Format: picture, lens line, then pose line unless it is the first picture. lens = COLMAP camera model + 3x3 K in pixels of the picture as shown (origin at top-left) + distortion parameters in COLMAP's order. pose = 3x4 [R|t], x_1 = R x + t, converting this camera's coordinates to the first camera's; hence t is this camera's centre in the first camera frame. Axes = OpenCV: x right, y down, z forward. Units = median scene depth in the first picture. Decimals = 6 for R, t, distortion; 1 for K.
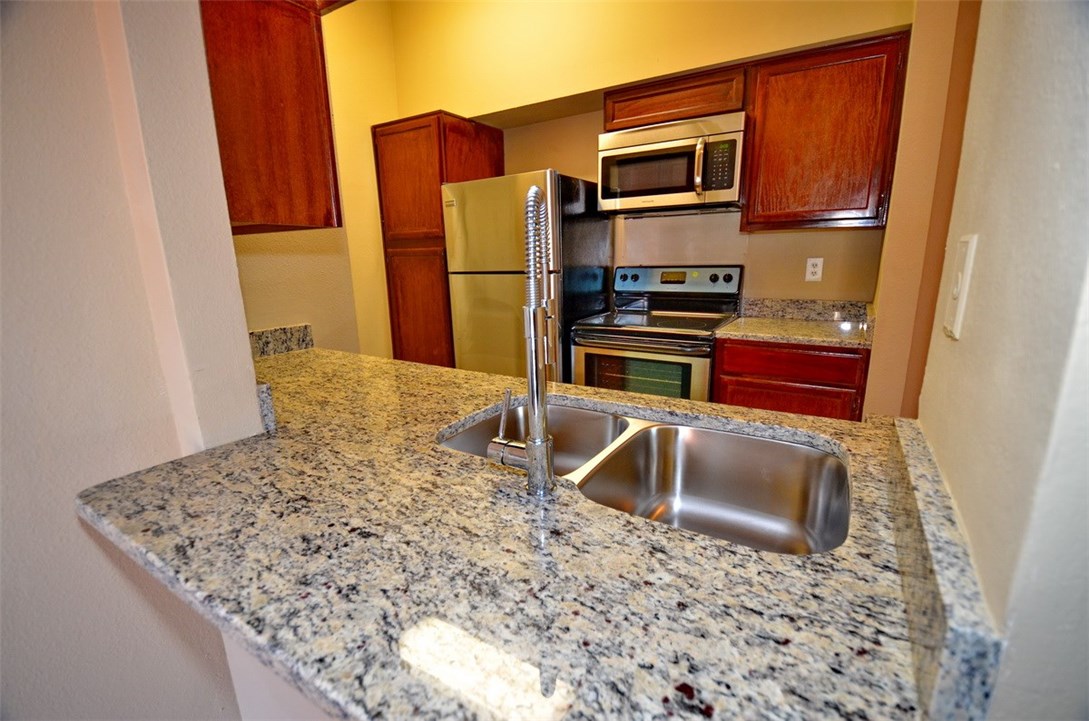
lens RADIAL K [[472.0, 0, 547.8], [0, 472.0, 371.8], [0, 0, 1]] dist [0.022158, -0.026482]
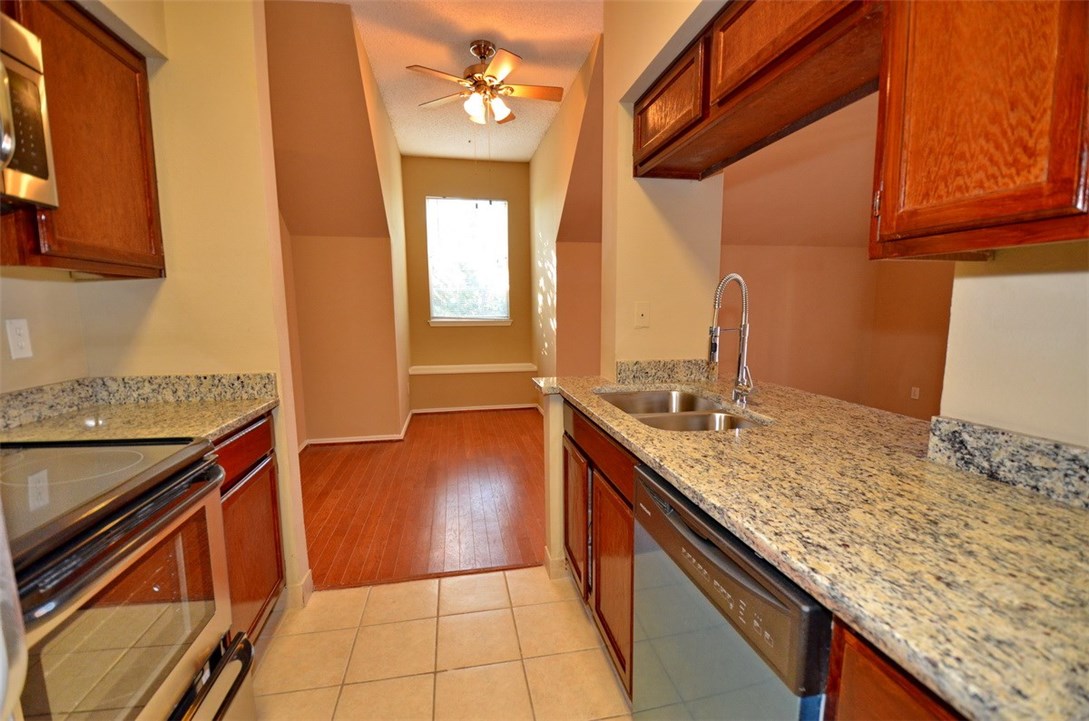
lens RADIAL K [[472.0, 0, 547.8], [0, 472.0, 371.8], [0, 0, 1]] dist [0.022158, -0.026482]
pose [[-0.687416, -0.078299, 0.722031, -0.369424], [0.188076, 0.941066, 0.281110, -0.256897], [-0.701489, 0.329036, -0.632178, 1.095005]]
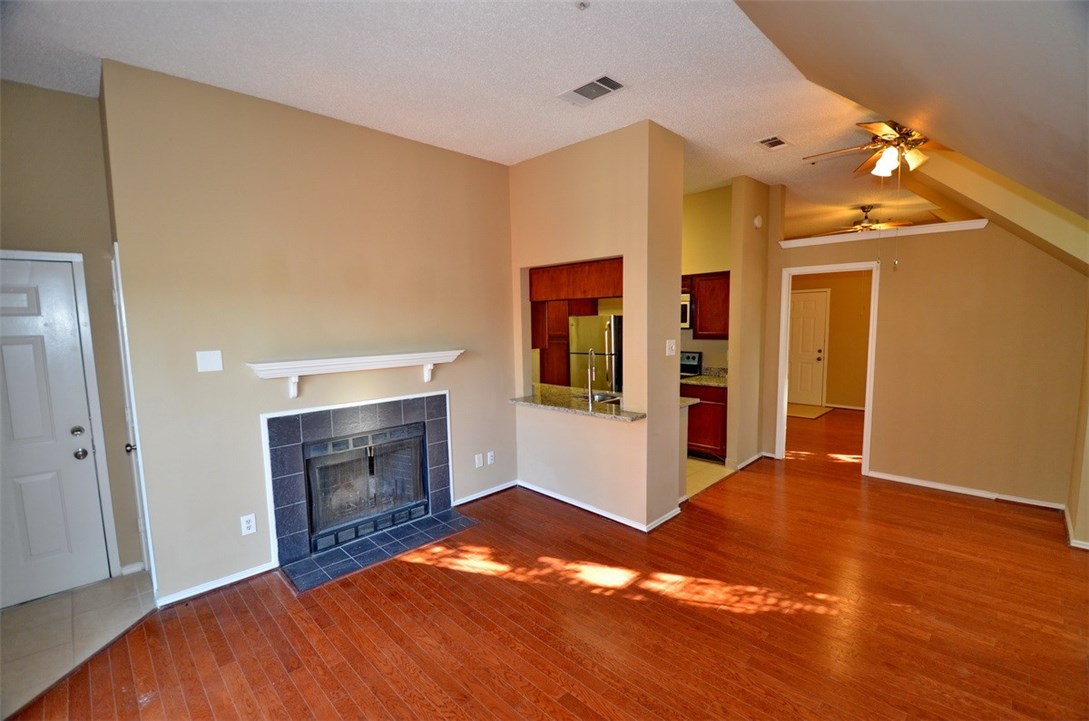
lens RADIAL K [[472.0, 0, 547.8], [0, 472.0, 371.8], [0, 0, 1]] dist [0.022158, -0.026482]
pose [[0.974048, 0.026150, -0.224826, 0.268628], [-0.053899, 0.991528, -0.118185, 0.208945], [0.219831, 0.127235, 0.967205, -1.622049]]
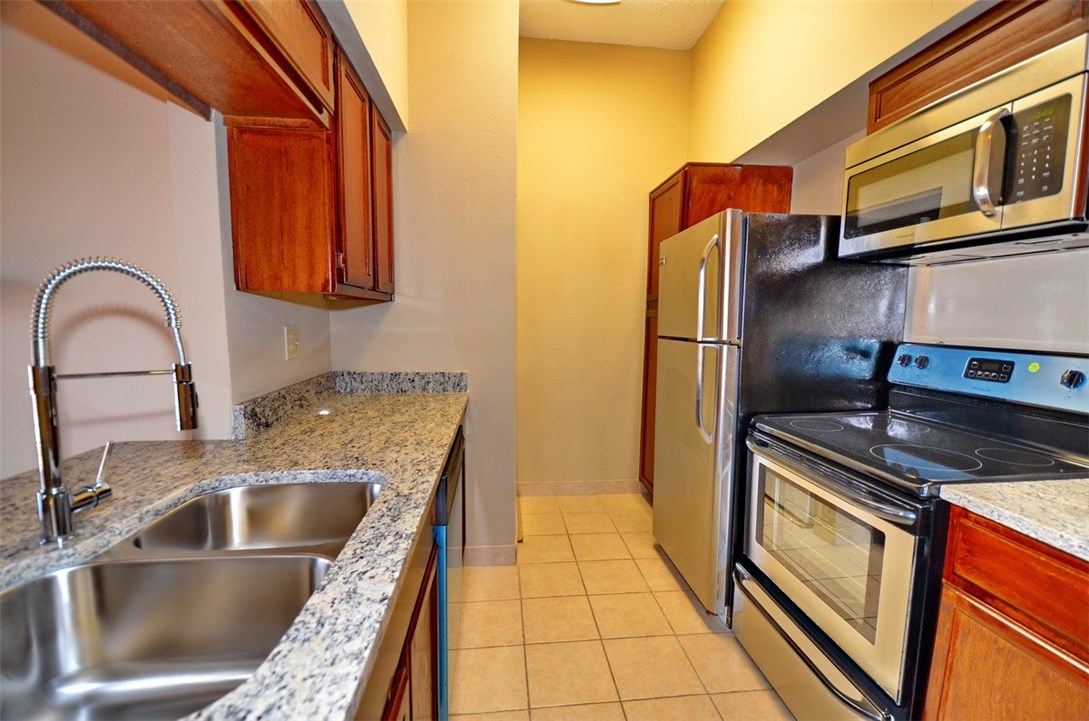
lens RADIAL K [[472.0, 0, 547.8], [0, 472.0, 371.8], [0, 0, 1]] dist [0.022158, -0.026482]
pose [[0.614181, 0.114062, -0.780879, 0.495793], [-0.207150, 0.978103, -0.020059, -0.110918], [0.761492, 0.174079, 0.624360, 0.394713]]
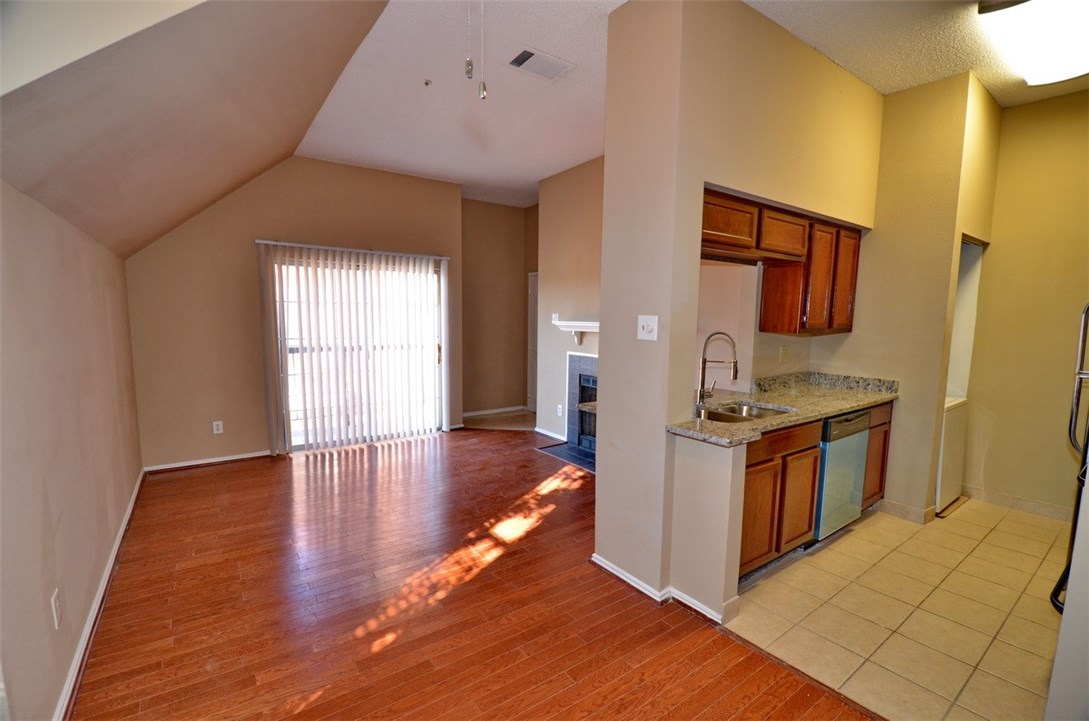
lens RADIAL K [[472.0, 0, 547.8], [0, 472.0, 371.8], [0, 0, 1]] dist [0.022158, -0.026482]
pose [[-0.378257, 0.122218, -0.917597, 1.468406], [-0.220973, 0.950669, 0.217714, -0.210422], [0.898940, 0.285116, -0.332590, 0.386150]]
